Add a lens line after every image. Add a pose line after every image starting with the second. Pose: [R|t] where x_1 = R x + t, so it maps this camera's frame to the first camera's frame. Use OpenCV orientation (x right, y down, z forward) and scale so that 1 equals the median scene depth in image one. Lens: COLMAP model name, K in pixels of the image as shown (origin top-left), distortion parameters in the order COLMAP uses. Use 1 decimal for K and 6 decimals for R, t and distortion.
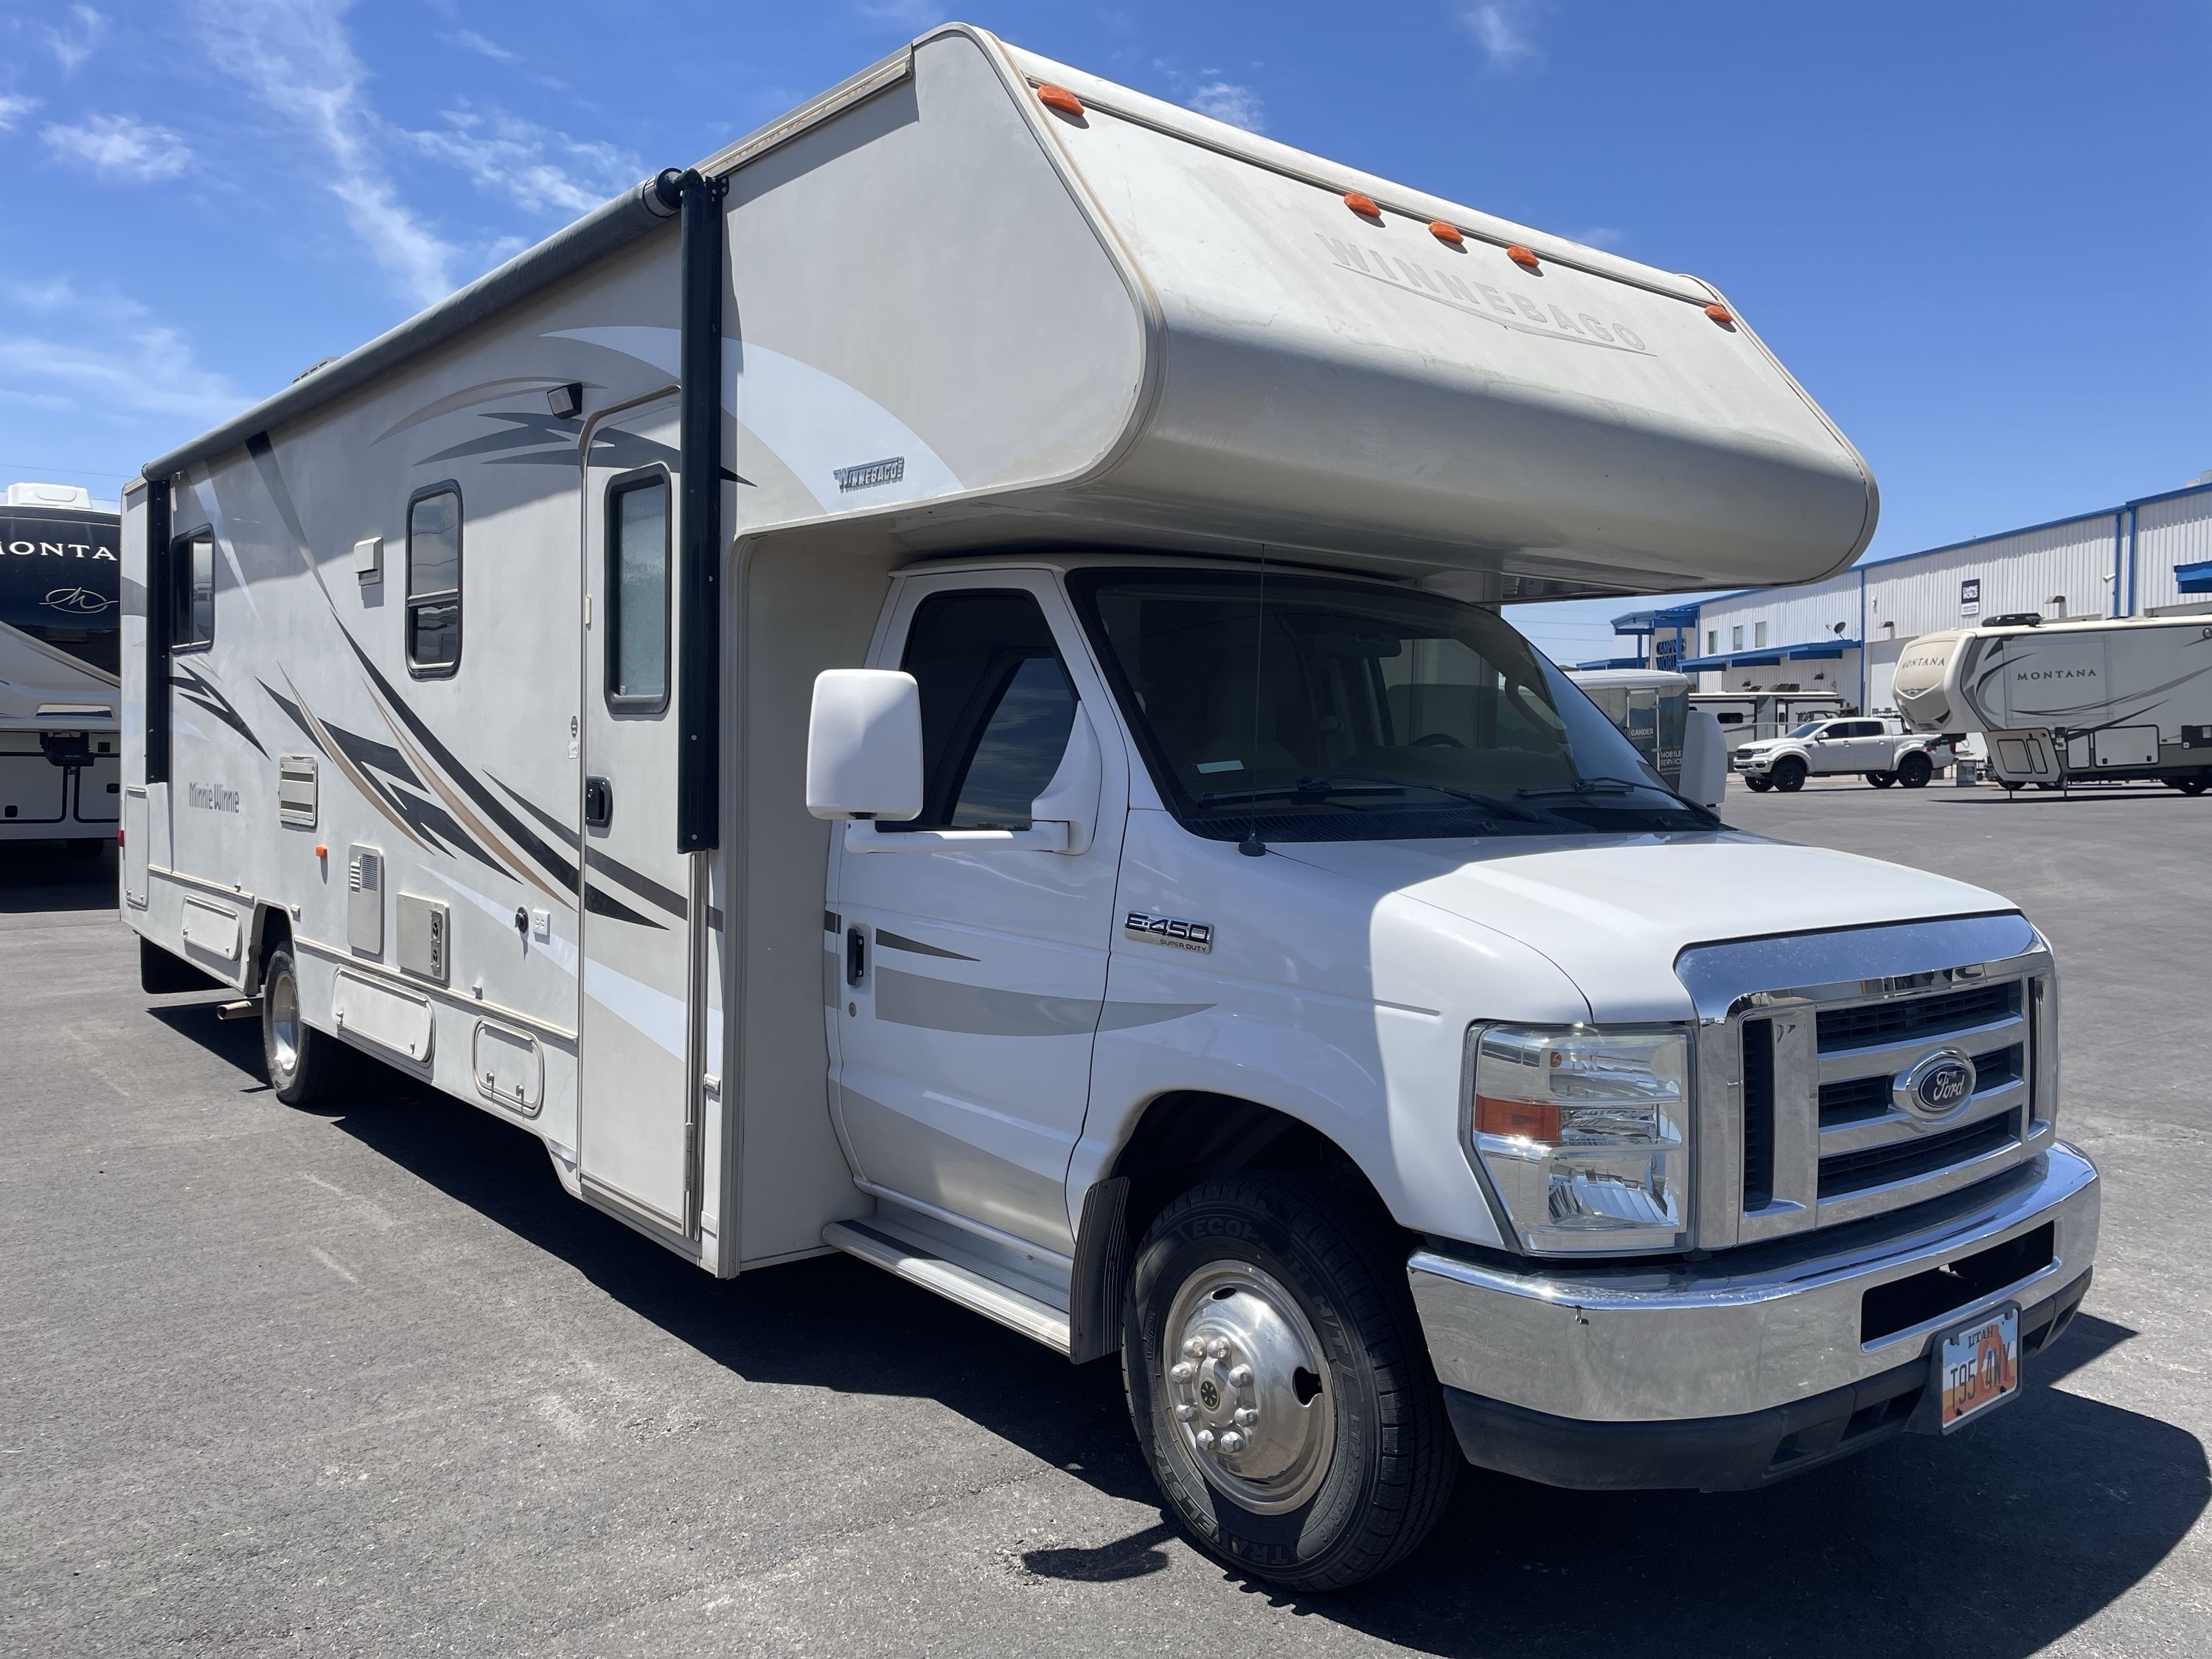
lens RADIAL K [[1701.6, 0, 1099.5], [0, 1701.6, 768.4], [0, 0, 1]] dist [0.013487, 0.006418]
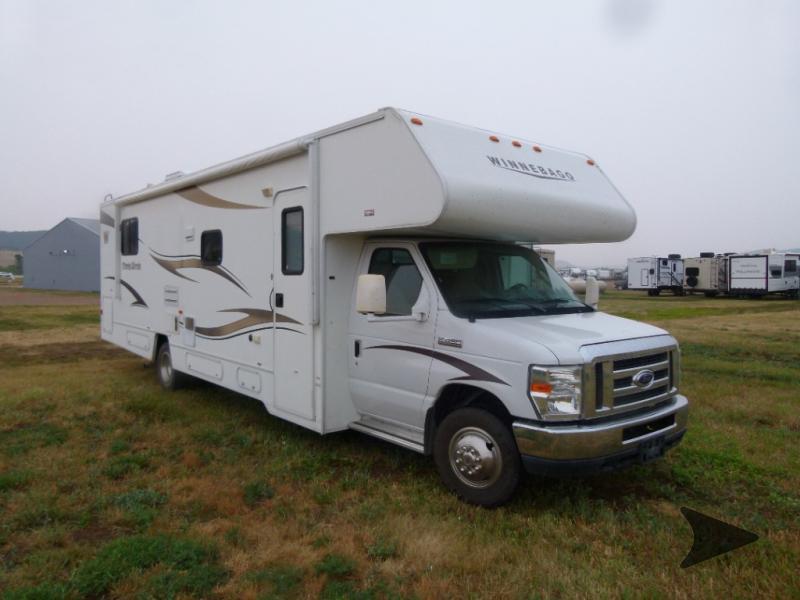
lens RADIAL K [[620.0, 0, 400.0], [0, 620.0, 300.0], [0, 0, 1]] dist [-0.001428, -0.002167]
pose [[0.999599, -0.007776, 0.027227, -0.094200], [0.006693, 0.999191, 0.039648, -0.047019], [-0.027513, -0.039450, 0.998843, -0.339430]]
